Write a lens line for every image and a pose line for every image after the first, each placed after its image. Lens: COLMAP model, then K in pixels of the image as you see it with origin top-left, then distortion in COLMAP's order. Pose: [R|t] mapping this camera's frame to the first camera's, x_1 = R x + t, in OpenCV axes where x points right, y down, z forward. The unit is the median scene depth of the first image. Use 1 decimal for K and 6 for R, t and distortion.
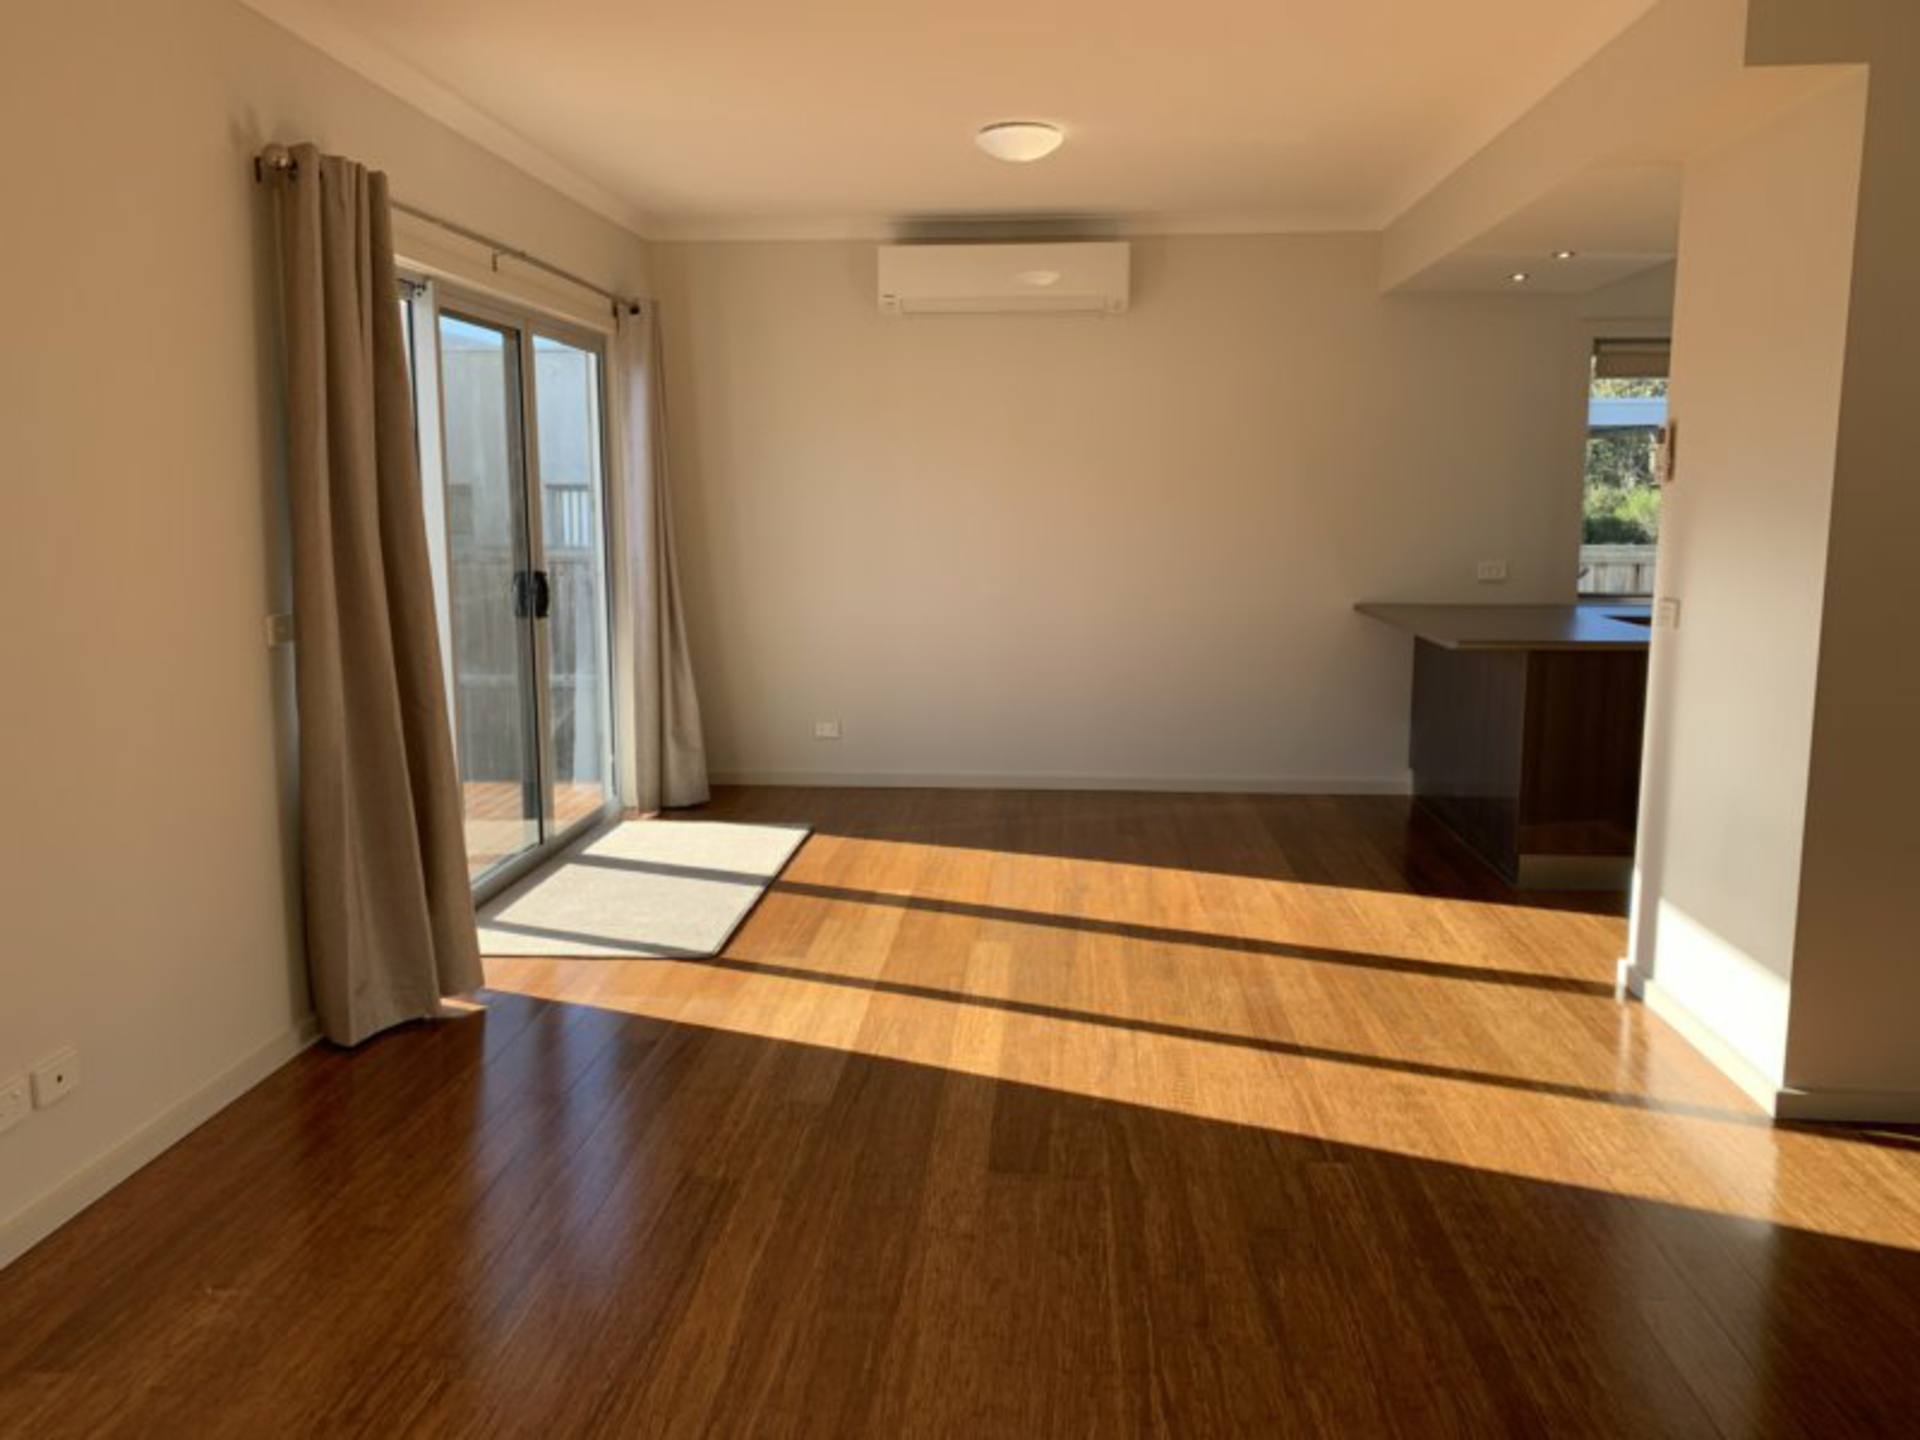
lens RADIAL K [[1467.6, 0, 959.7], [0, 1467.6, 703.7], [0, 0, 1]] dist [0.021239, 0.000192]
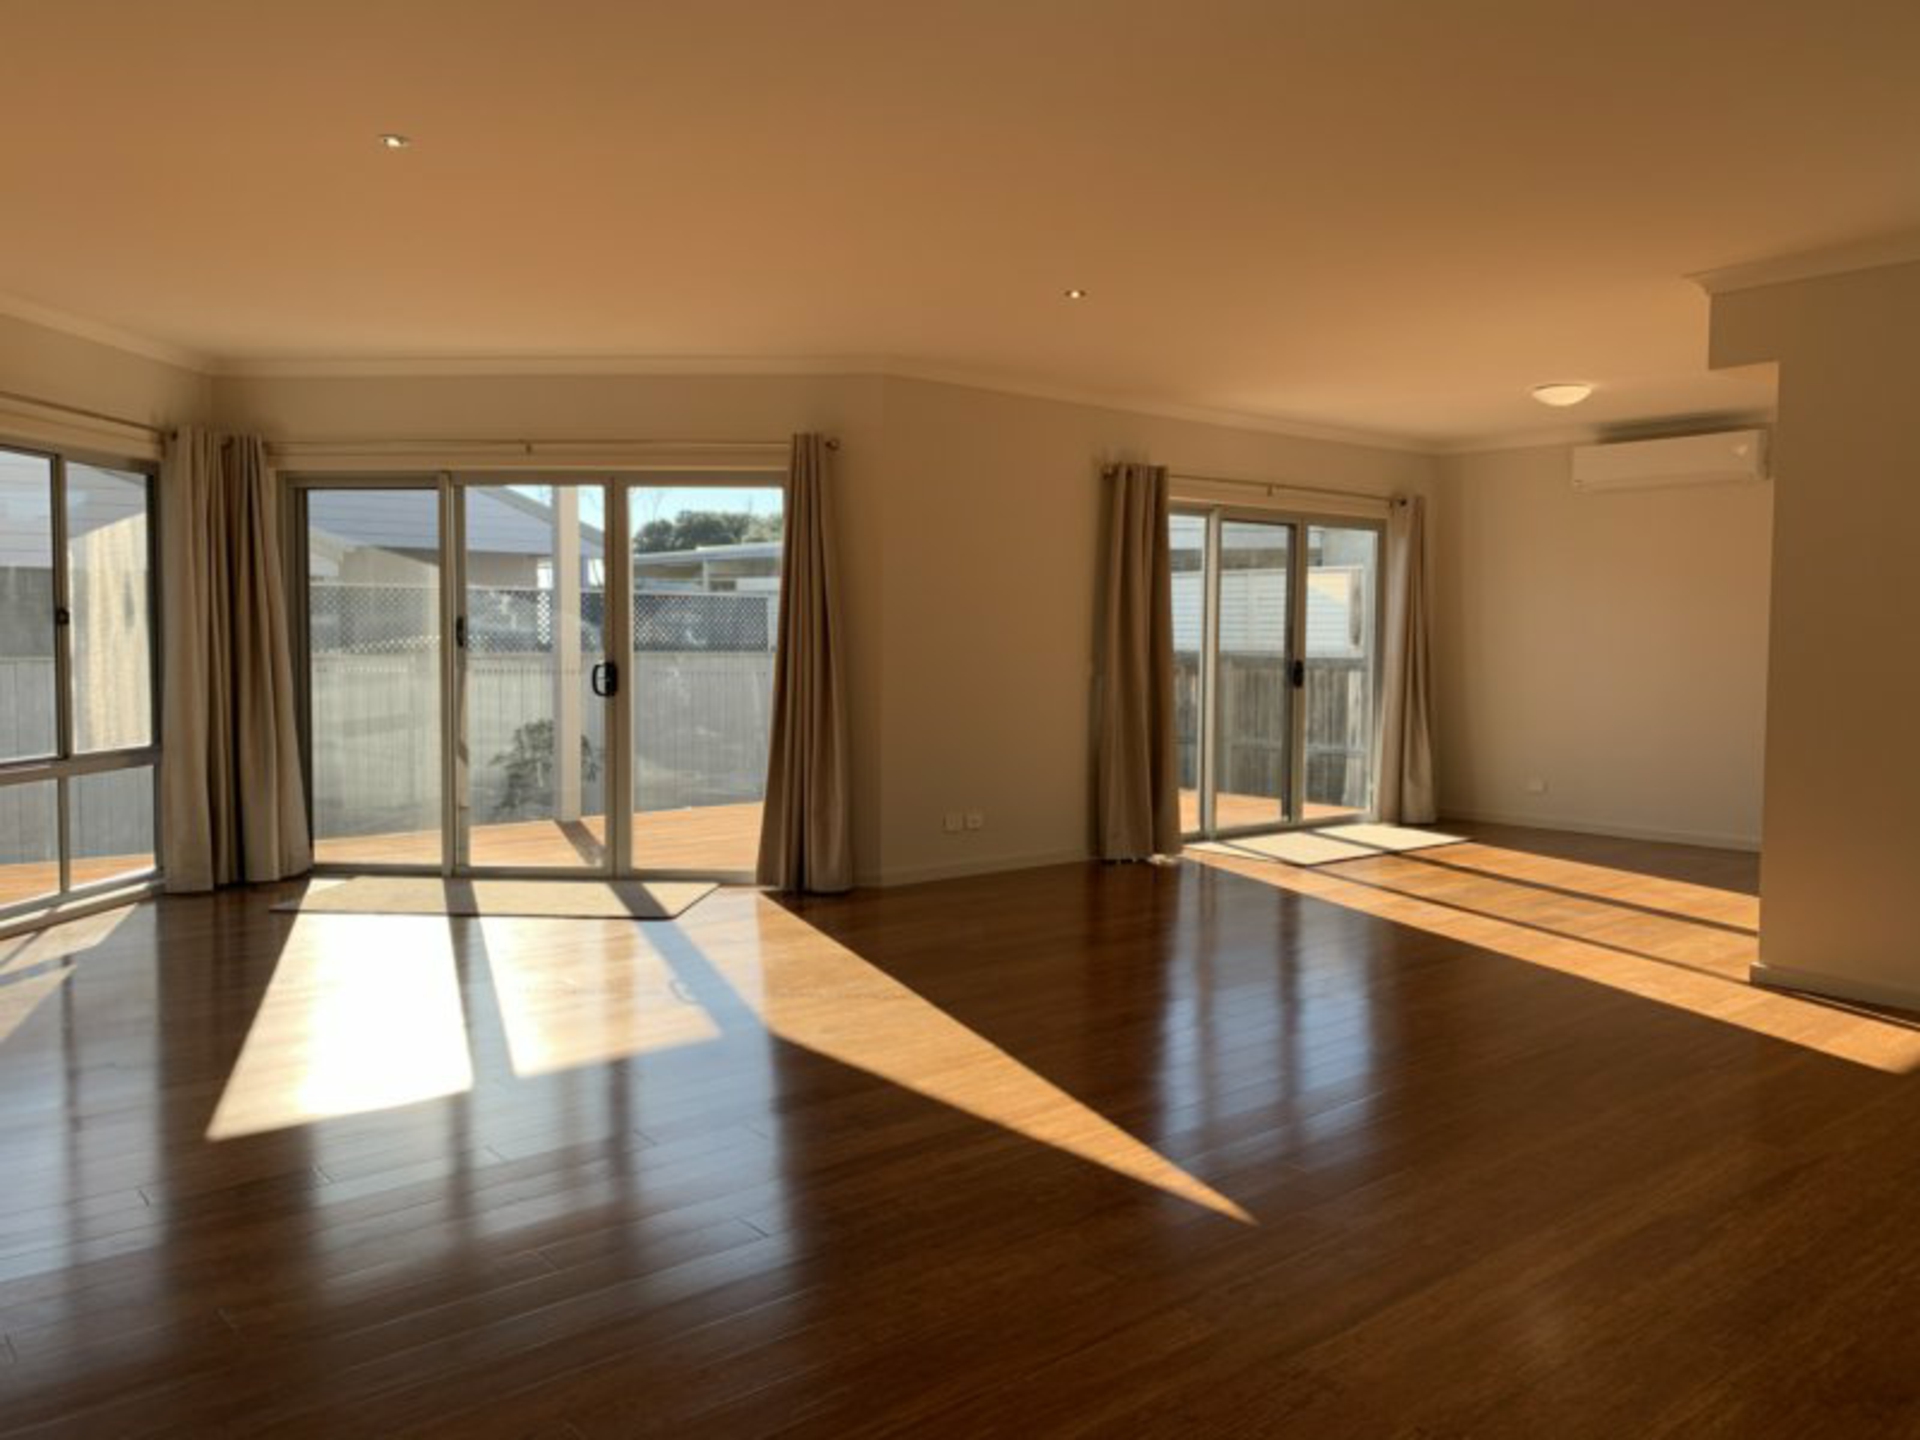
lens RADIAL K [[1467.6, 0, 959.1], [0, 1467.6, 717.6], [0, 0, 1]] dist [0.021239, 0.000192]
pose [[0.701892, 0.046253, -0.710780, 0.589438], [-0.109784, 0.992990, -0.043794, 0.085070], [0.703772, 0.108771, 0.702050, -0.429916]]
